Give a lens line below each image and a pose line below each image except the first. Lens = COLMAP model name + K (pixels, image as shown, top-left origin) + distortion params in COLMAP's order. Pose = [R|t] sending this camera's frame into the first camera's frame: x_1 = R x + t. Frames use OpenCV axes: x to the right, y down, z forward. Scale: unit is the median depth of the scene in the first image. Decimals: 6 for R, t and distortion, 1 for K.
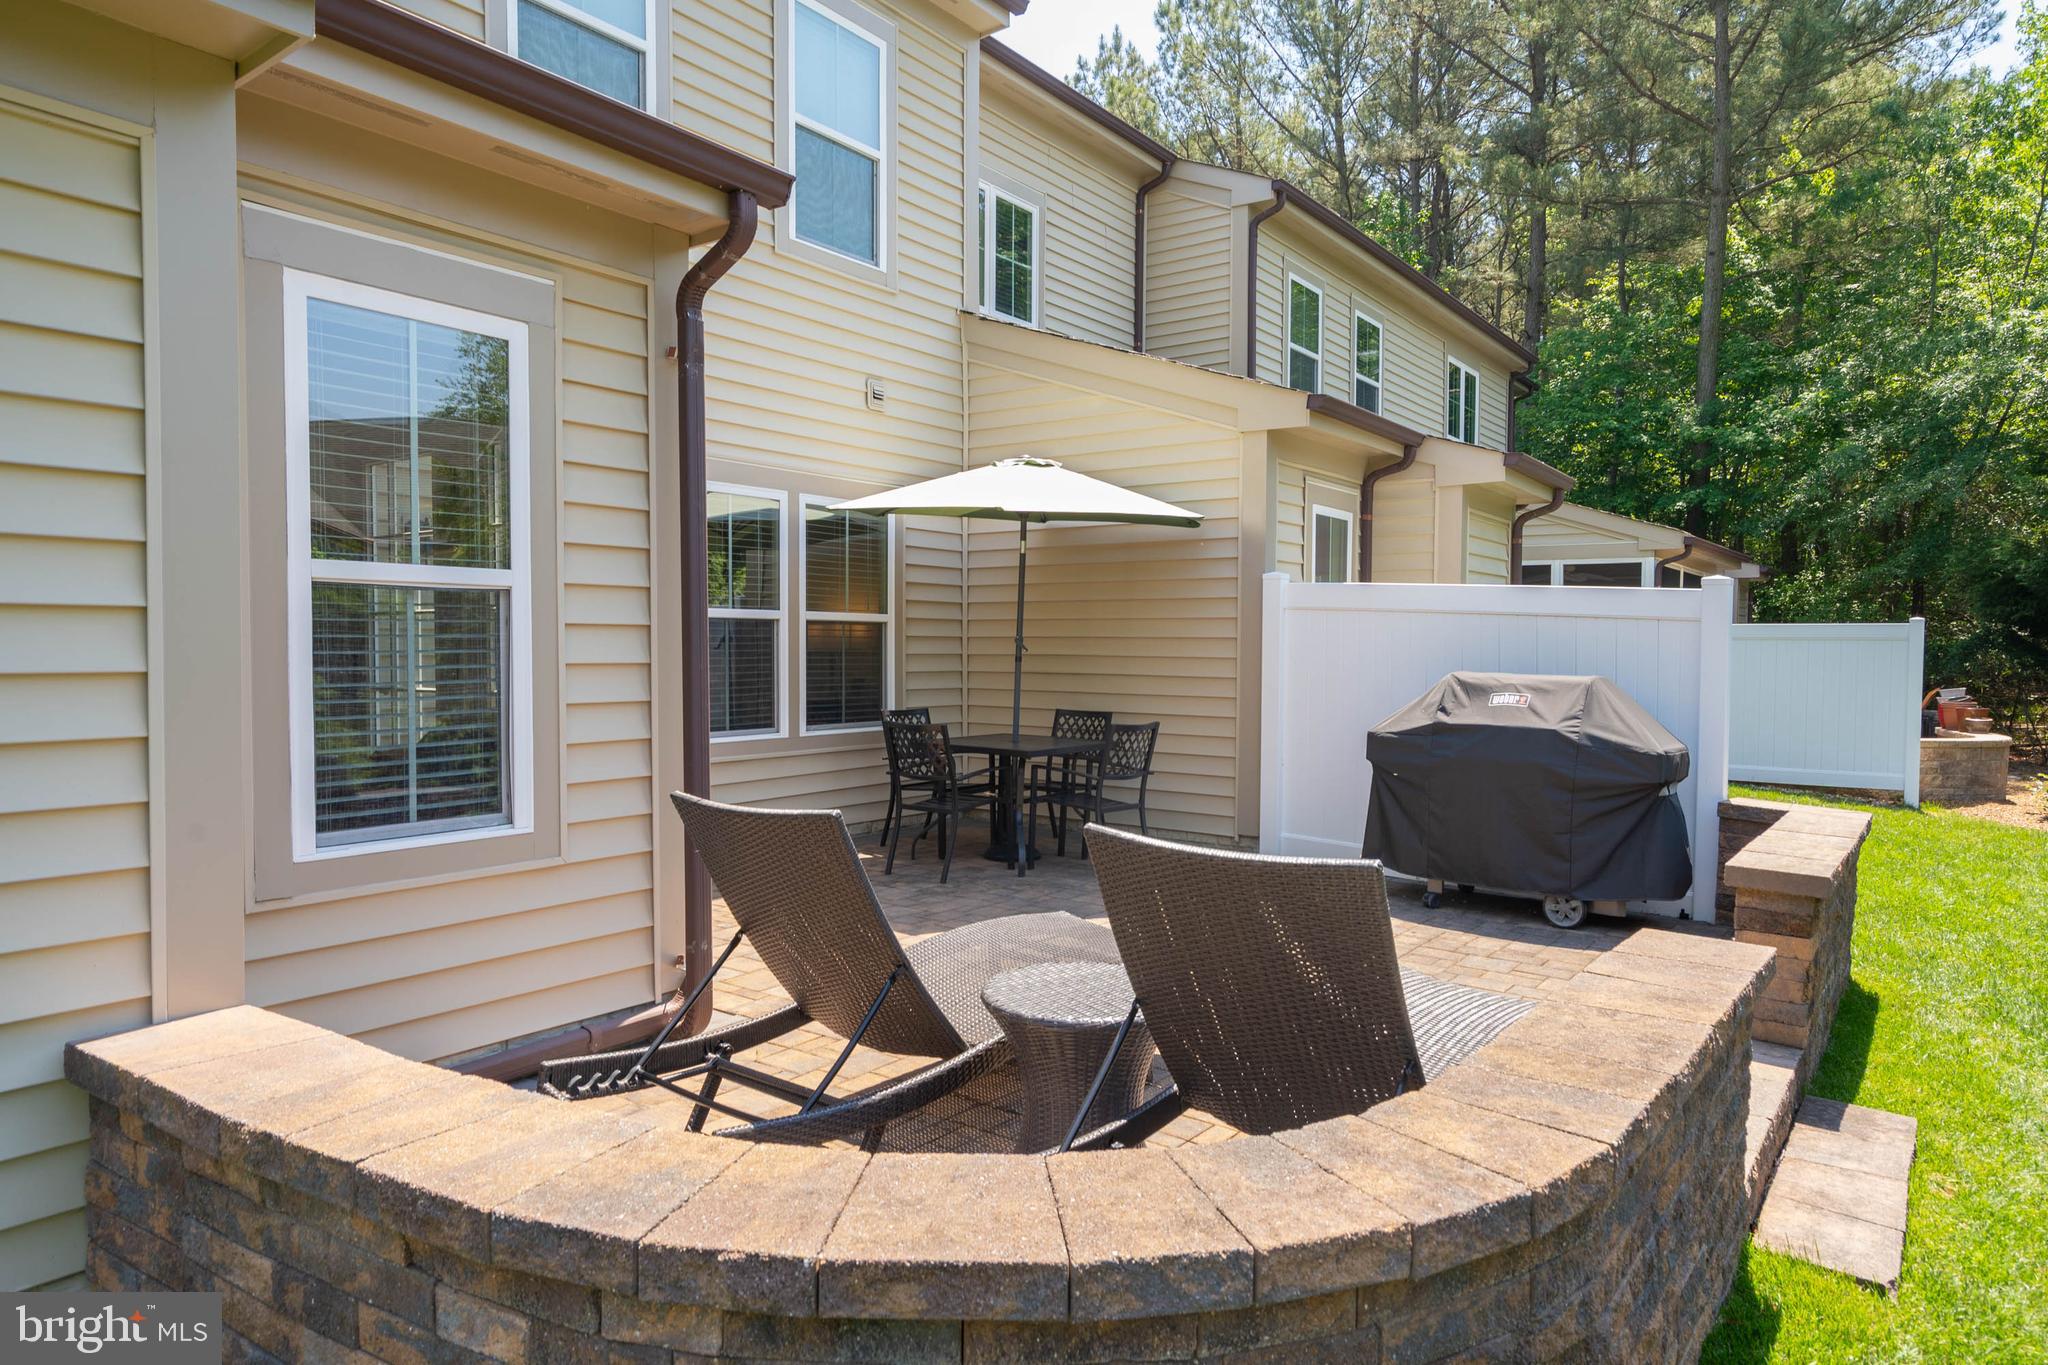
lens RADIAL K [[1184.0, 0, 1038.8], [0, 1184.0, 679.3], [0, 0, 1]] dist [0.001477, -0.002031]
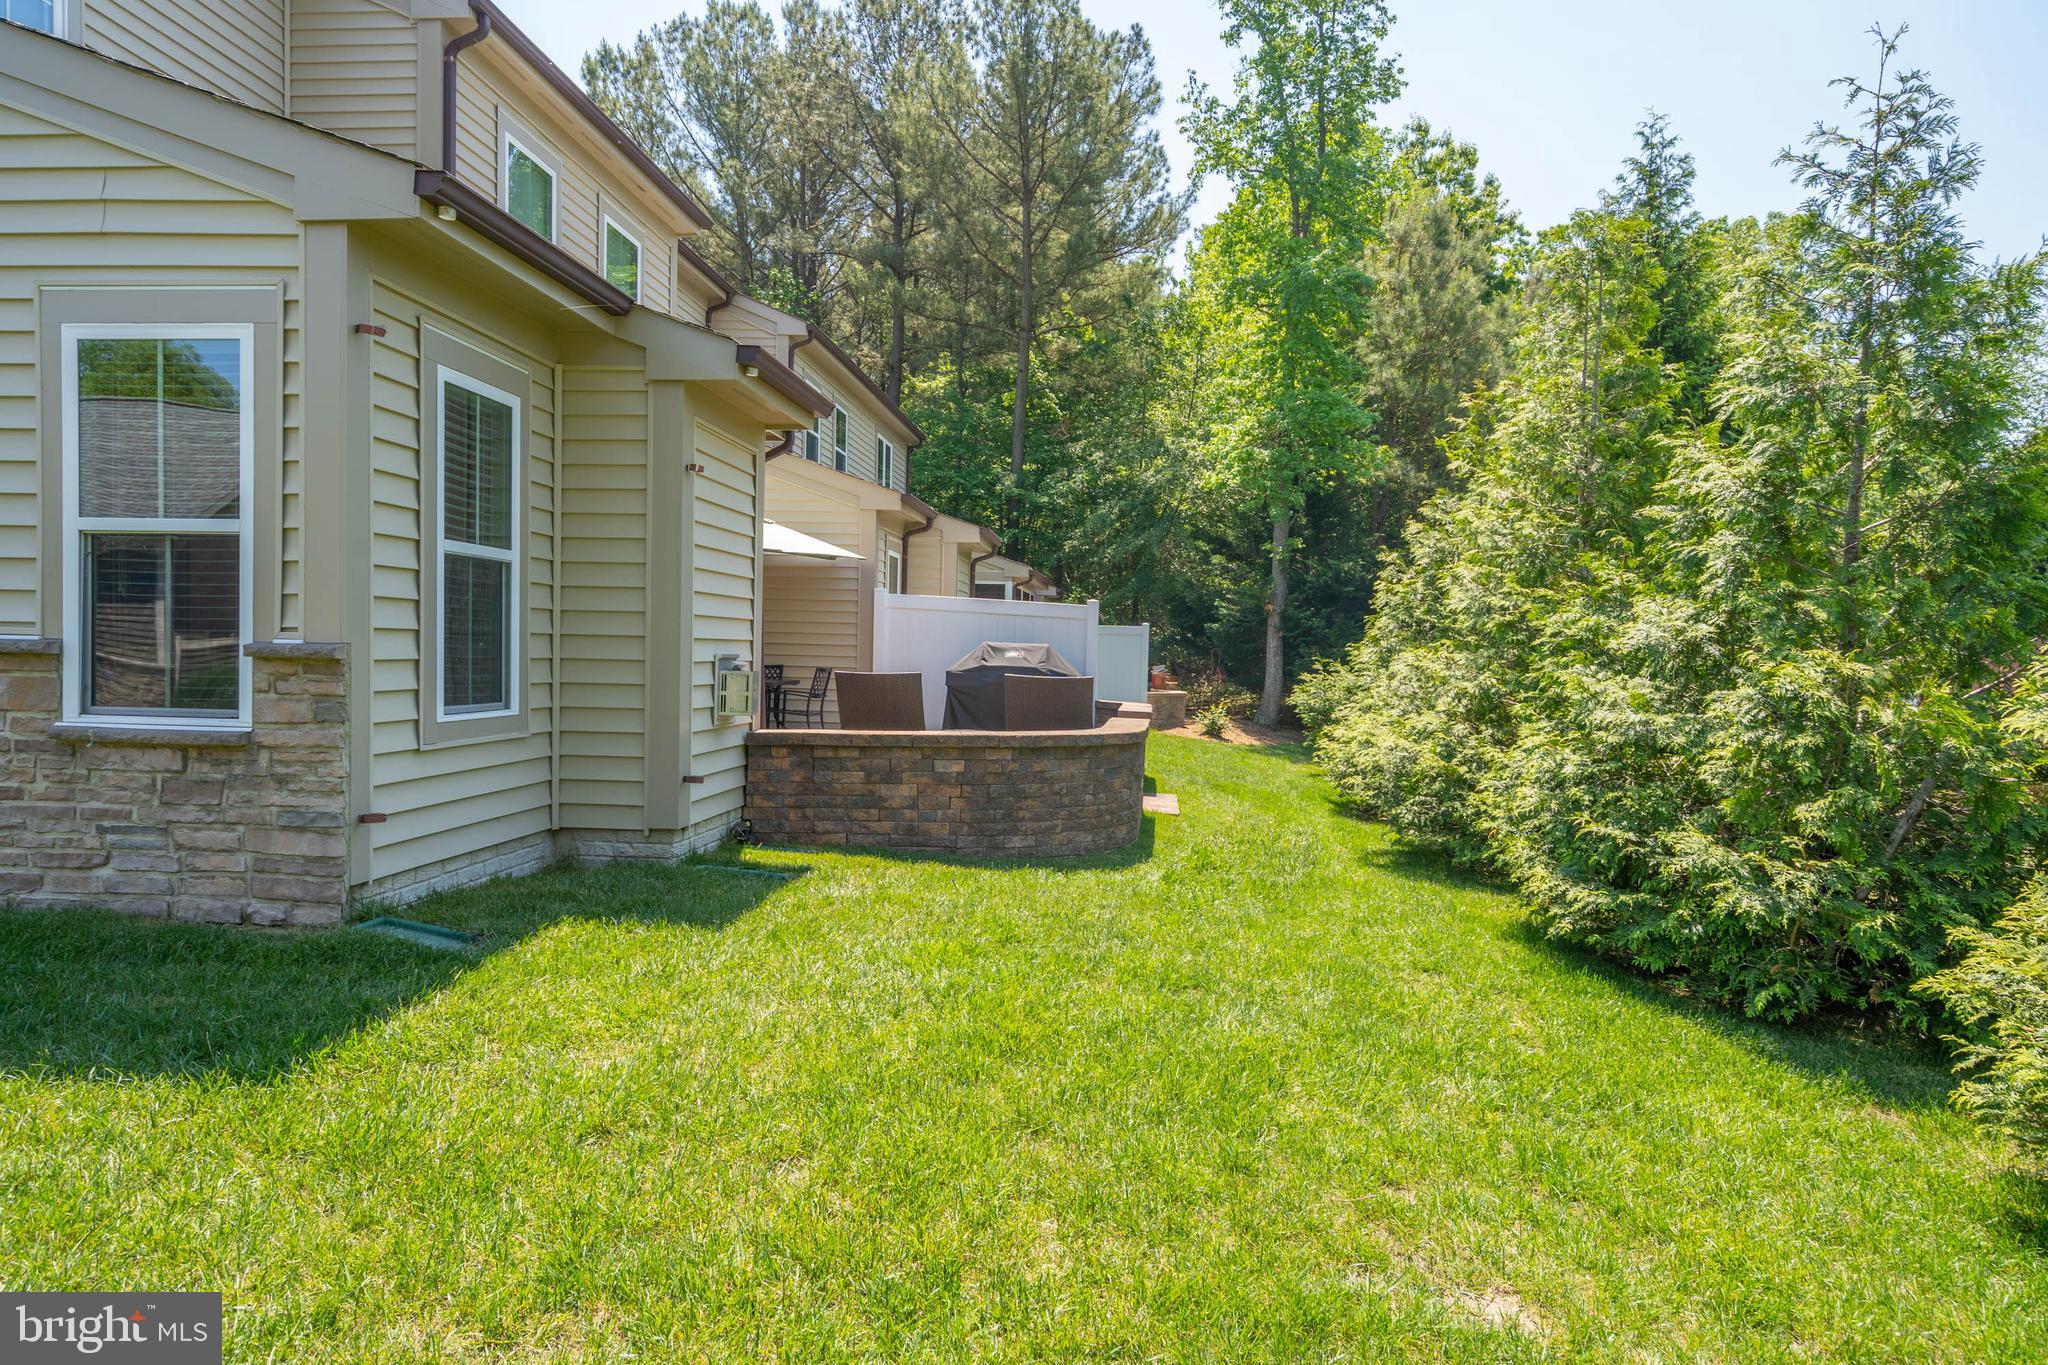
lens RADIAL K [[1184.0, 0, 1028.4], [0, 1184.0, 676.4], [0, 0, 1]] dist [0.001477, -0.002031]
pose [[0.844609, -0.002842, 0.535376, -0.461716], [0.004080, 0.999991, -0.001128, 0.038119], [-0.535368, 0.003137, 0.844613, -0.521607]]
